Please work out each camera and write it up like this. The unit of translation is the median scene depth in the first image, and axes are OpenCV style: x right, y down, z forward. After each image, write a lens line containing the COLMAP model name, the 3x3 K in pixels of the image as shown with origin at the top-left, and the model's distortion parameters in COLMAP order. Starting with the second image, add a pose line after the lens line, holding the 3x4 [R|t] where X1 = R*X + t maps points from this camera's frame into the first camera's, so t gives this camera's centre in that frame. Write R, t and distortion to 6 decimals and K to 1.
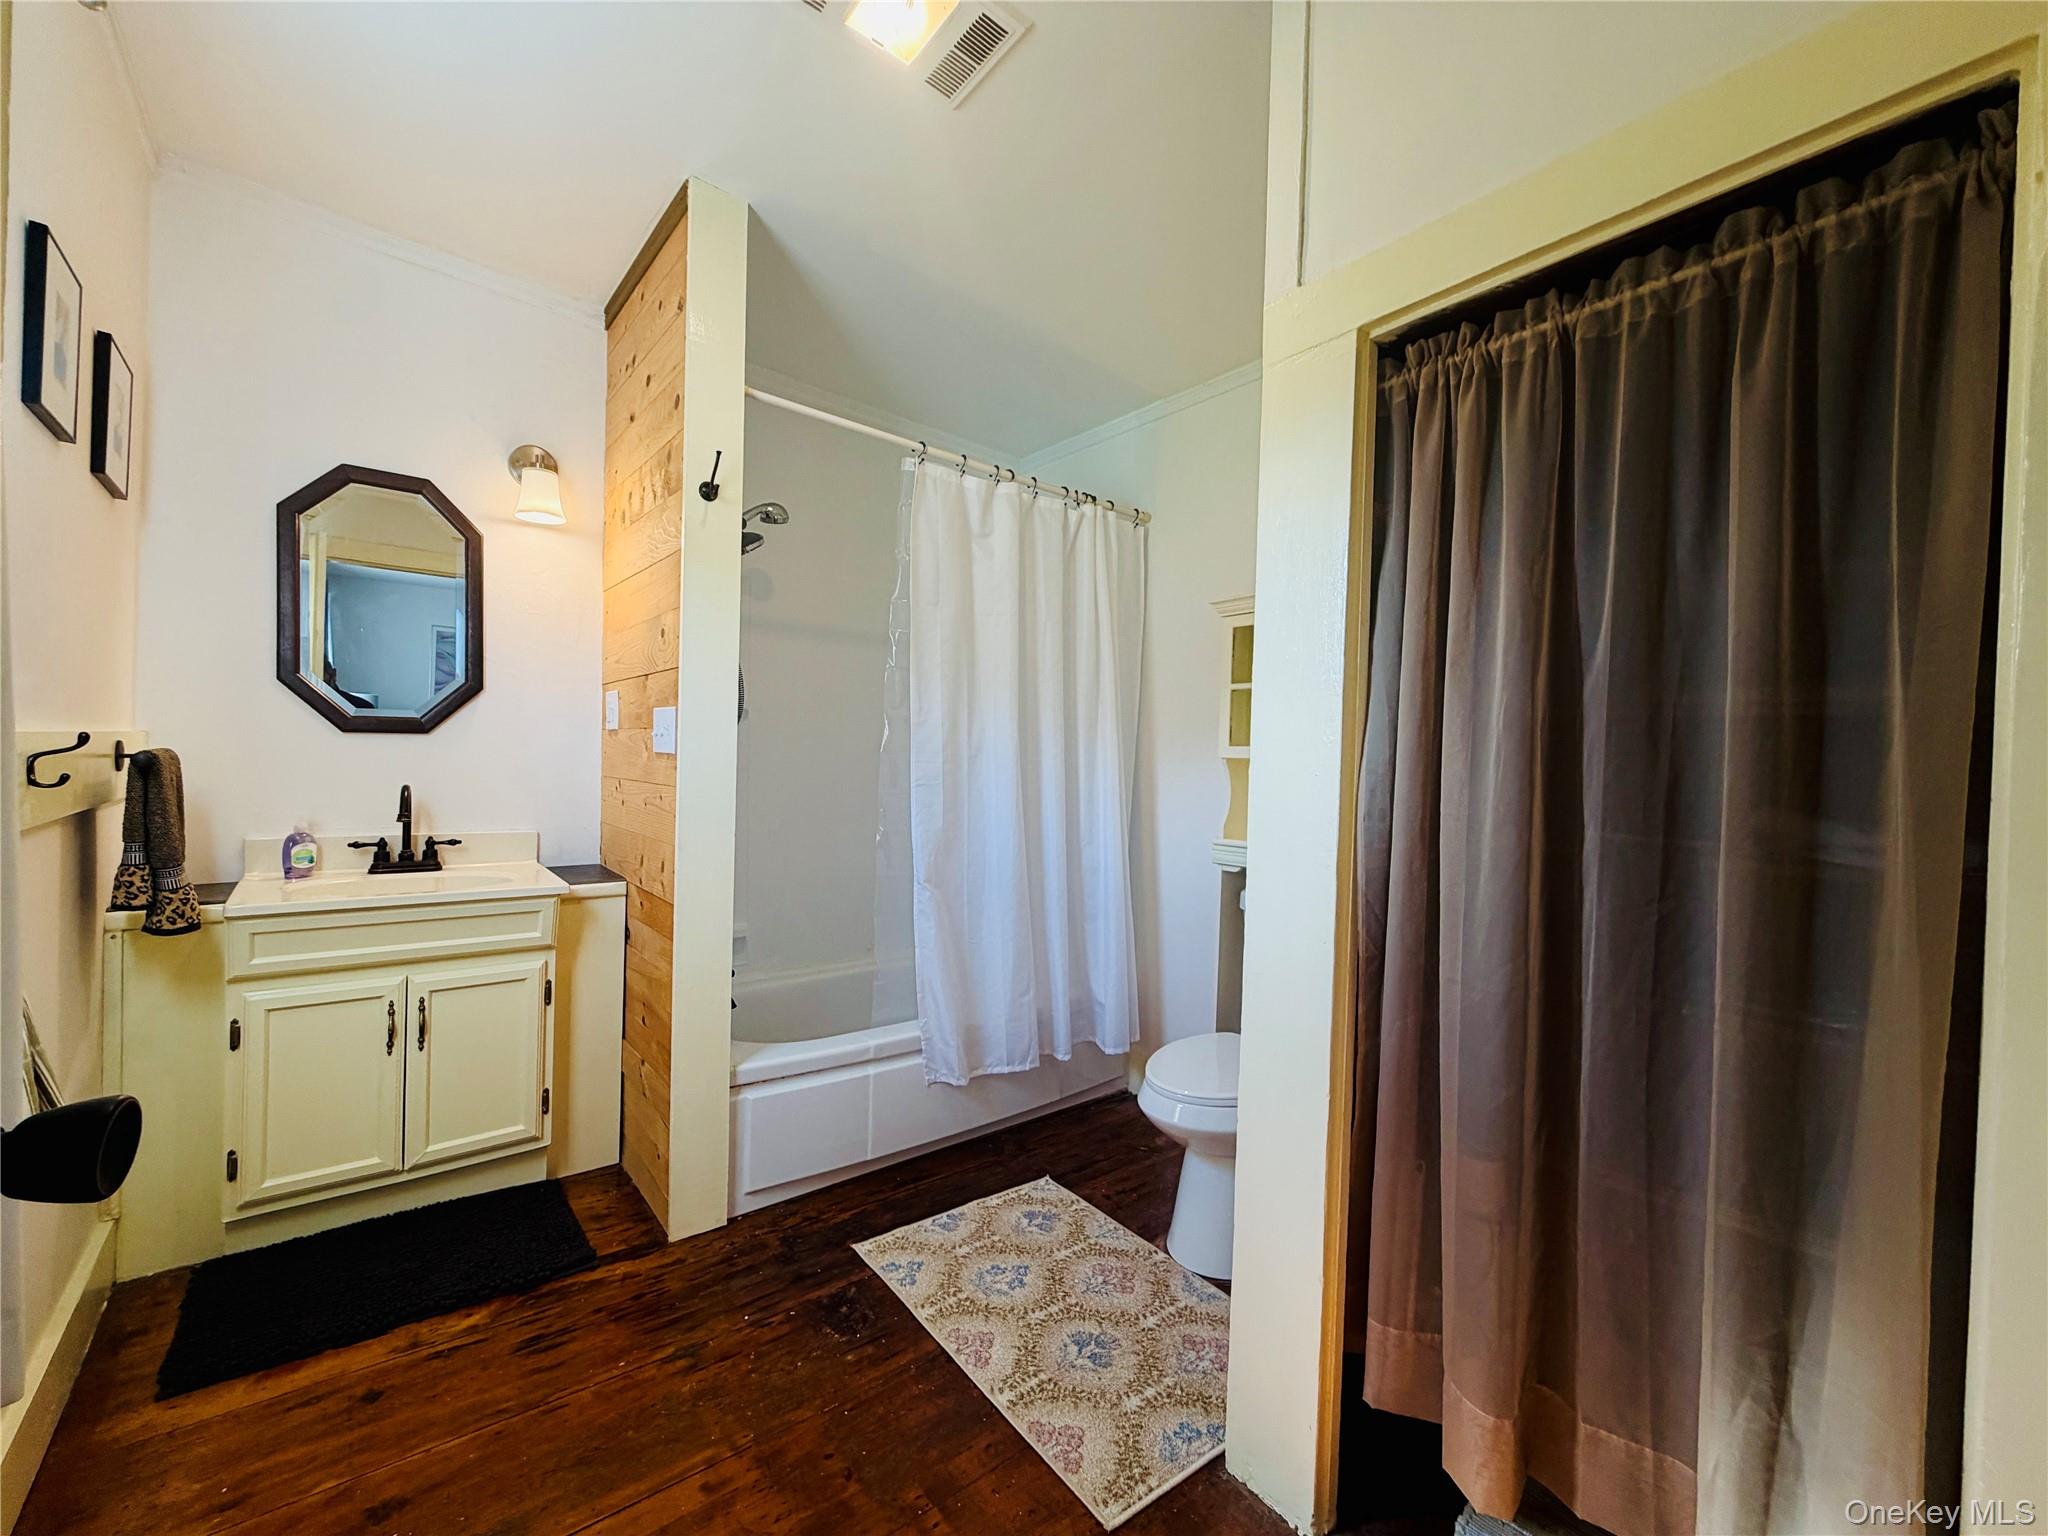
lens RADIAL K [[815.1, 0, 1018.5], [0, 815.1, 767.3], [0, 0, 1]] dist [0.000114, 0.000201]
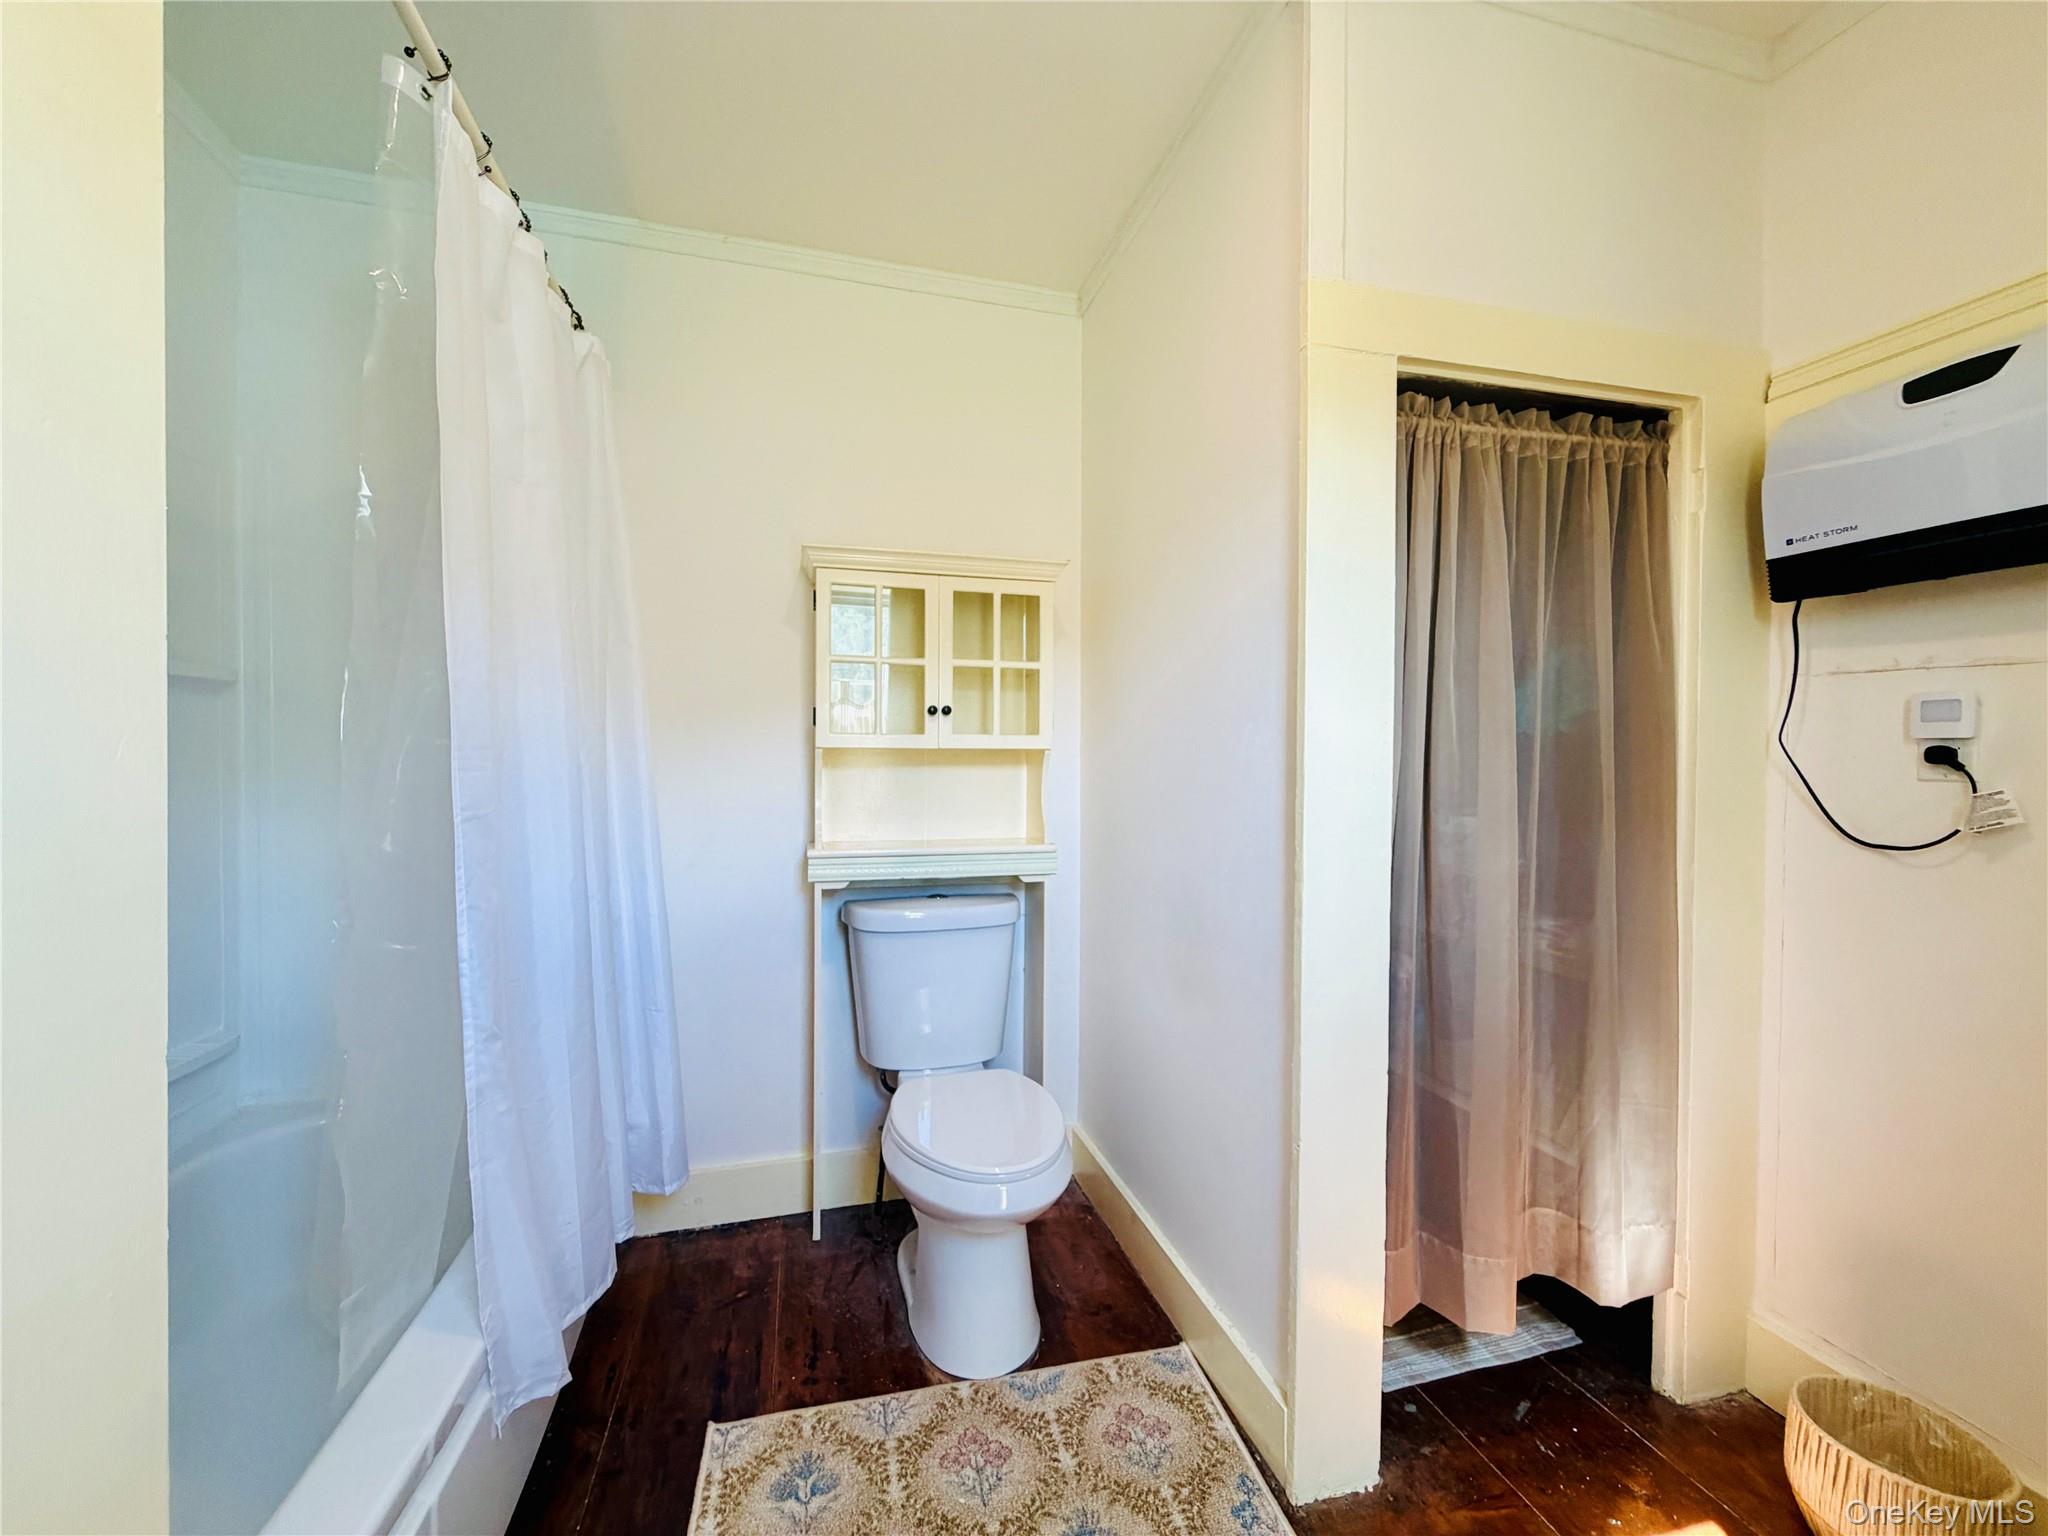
lens RADIAL K [[815.1, 0, 1018.5], [0, 815.1, 767.3], [0, 0, 1]] dist [0.000114, 0.000201]
pose [[0.412557, -0.033924, 0.910300, -0.541320], [0.008348, 0.999405, 0.033461, -0.024539], [-0.910894, -0.006205, 0.412594, 0.689847]]
